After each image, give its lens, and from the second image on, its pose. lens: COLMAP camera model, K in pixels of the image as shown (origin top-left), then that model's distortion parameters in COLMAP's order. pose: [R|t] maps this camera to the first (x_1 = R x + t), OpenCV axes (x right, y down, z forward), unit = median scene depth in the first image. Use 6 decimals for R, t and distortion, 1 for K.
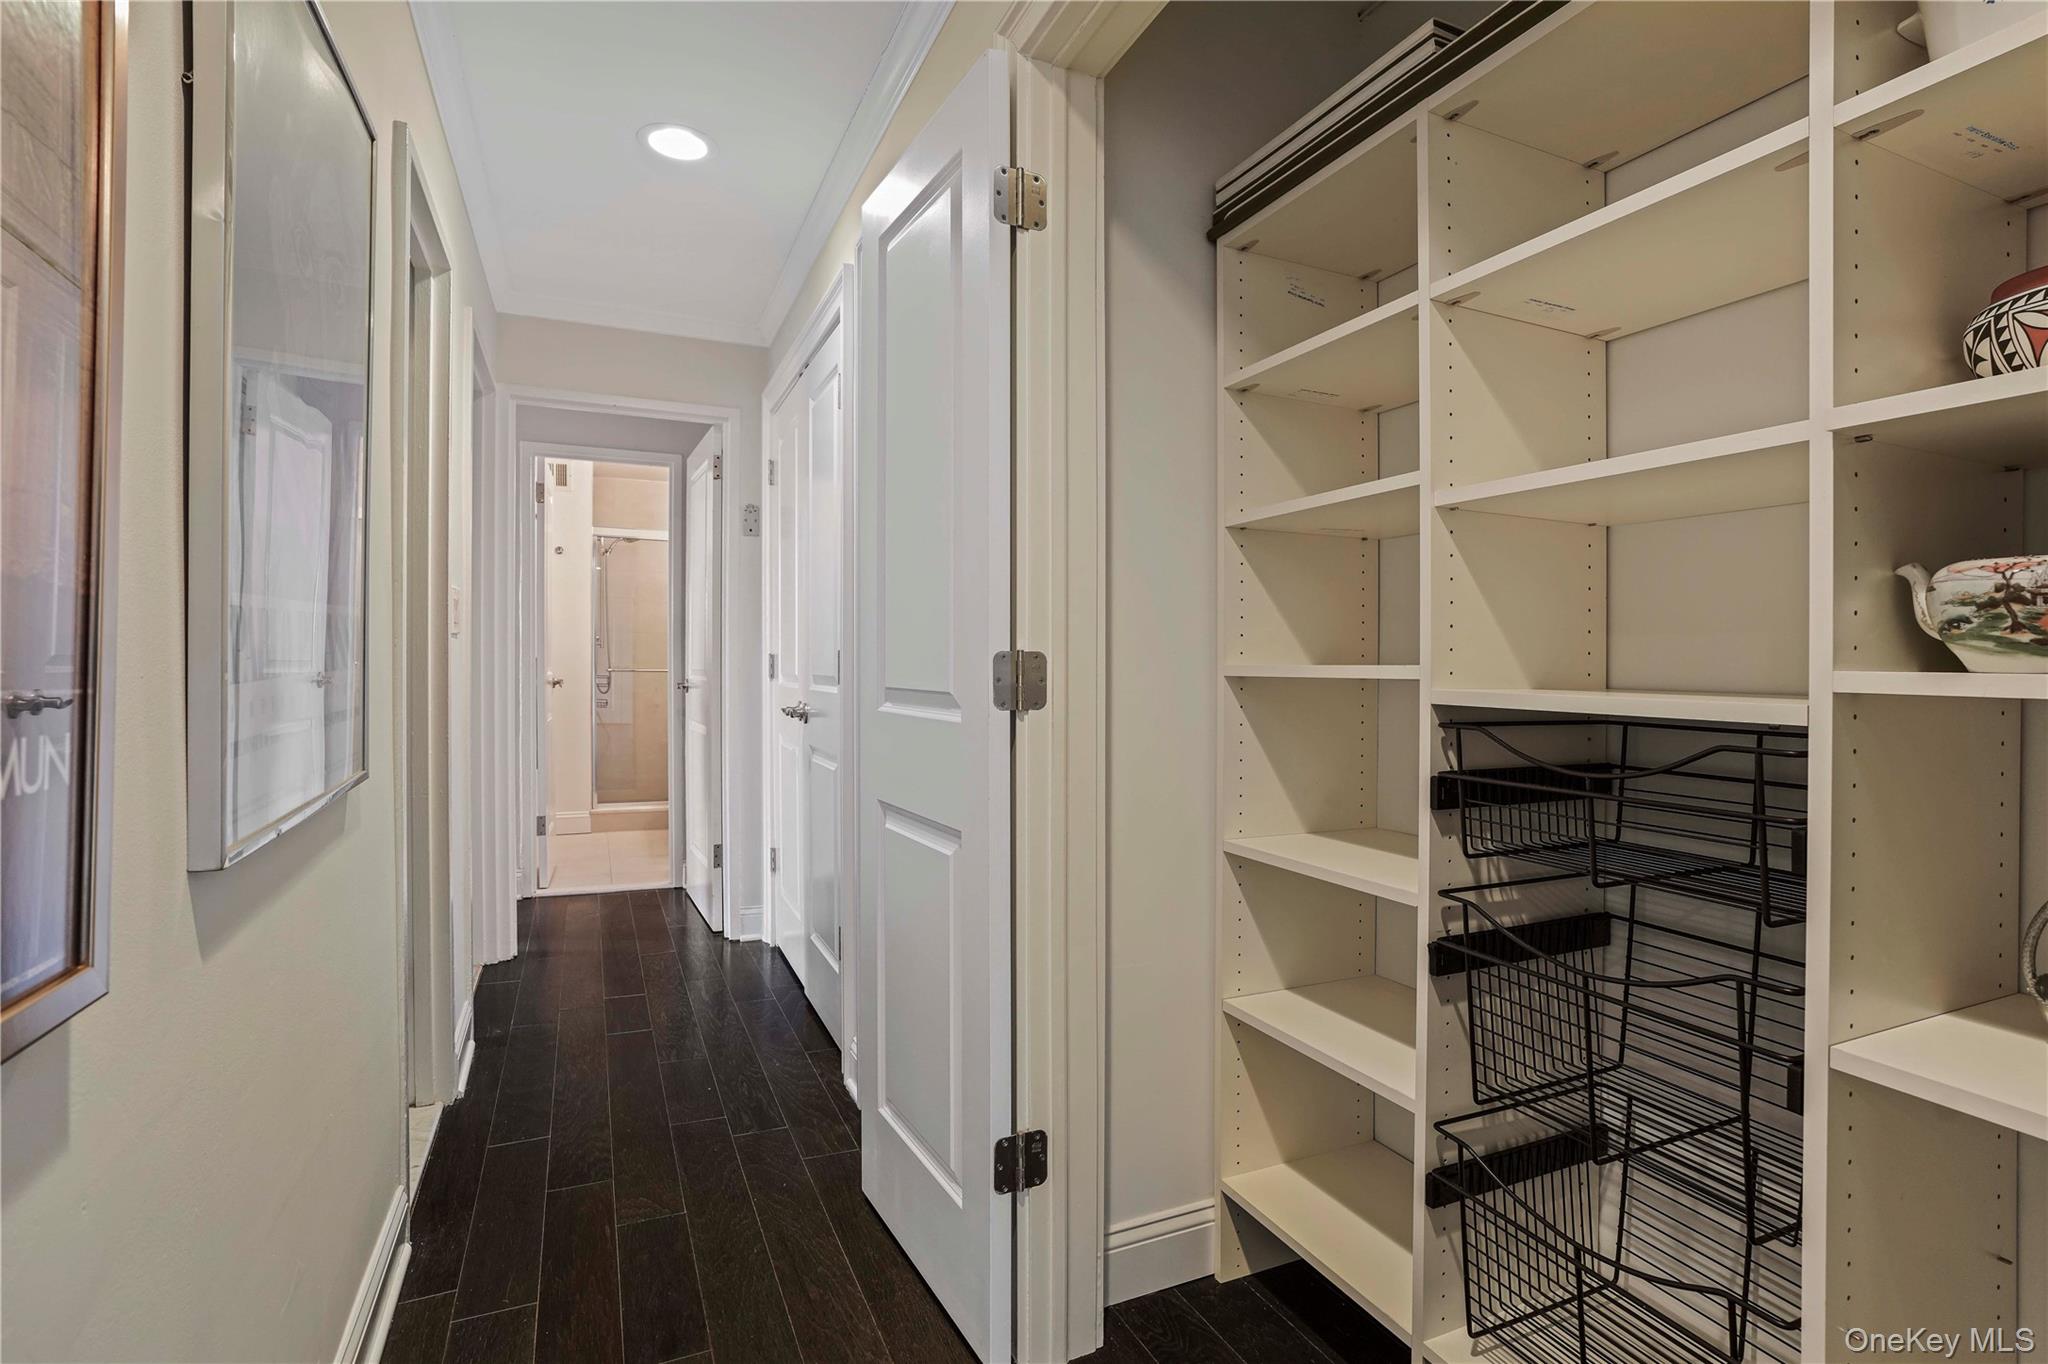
lens RADIAL K [[951.6, 0, 1028.3], [0, 951.6, 664.4], [0, 0, 1]] dist [-0.043991, 0.016983]
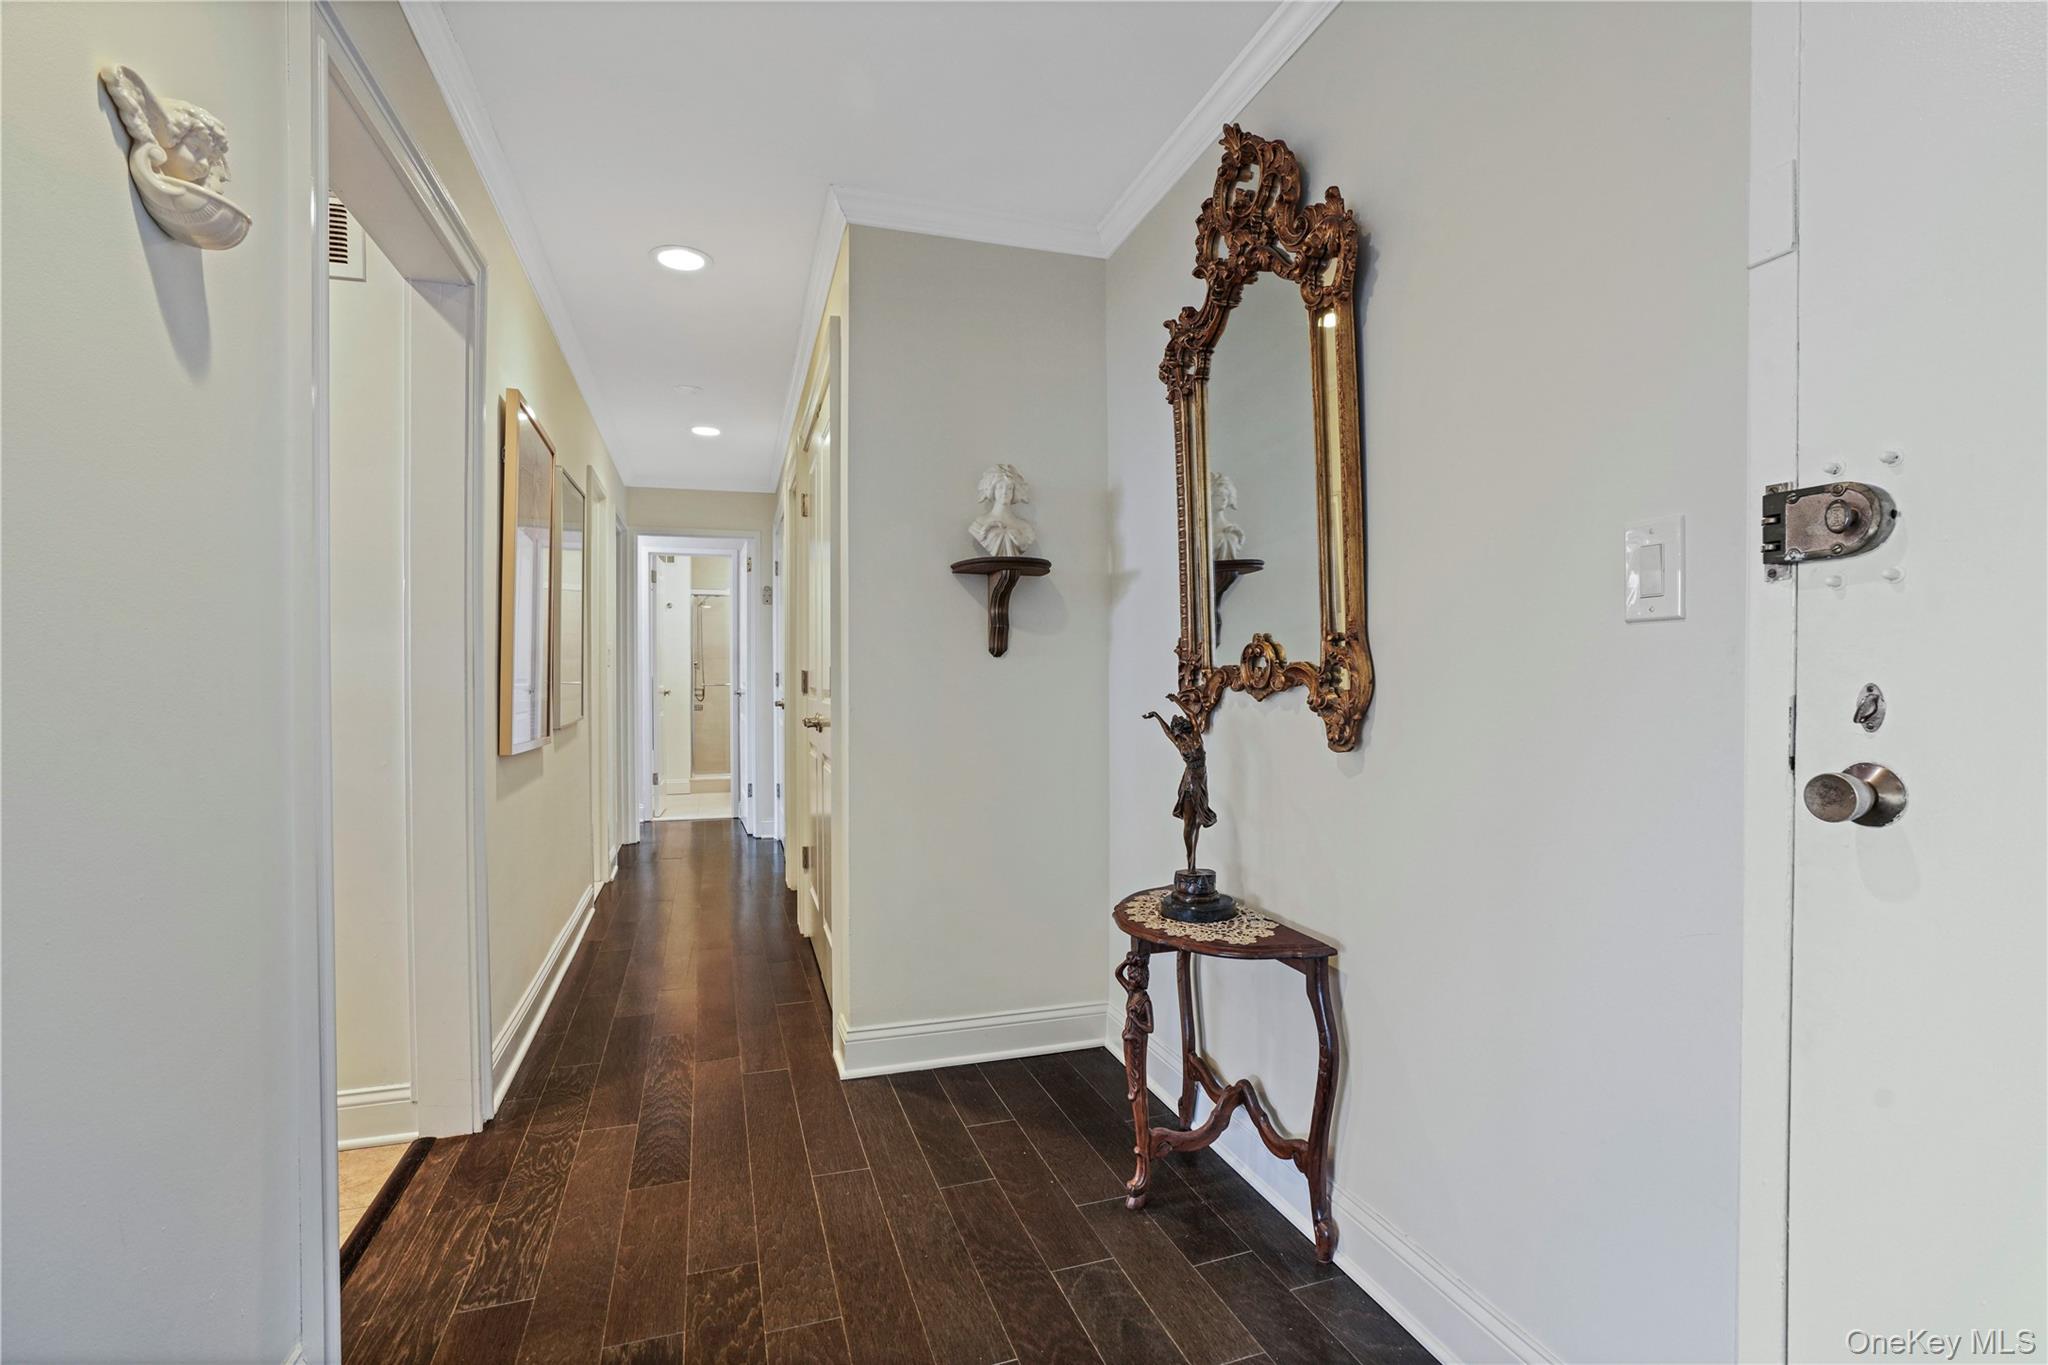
lens RADIAL K [[951.6, 0, 1016.9], [0, 951.6, 676.6], [0, 0, 1]] dist [-0.043991, 0.016983]
pose [[0.991473, -0.010111, -0.129923, 0.321387], [0.009435, 0.999939, -0.005813, 0.008412], [0.129973, 0.004538, 0.991507, -0.552155]]
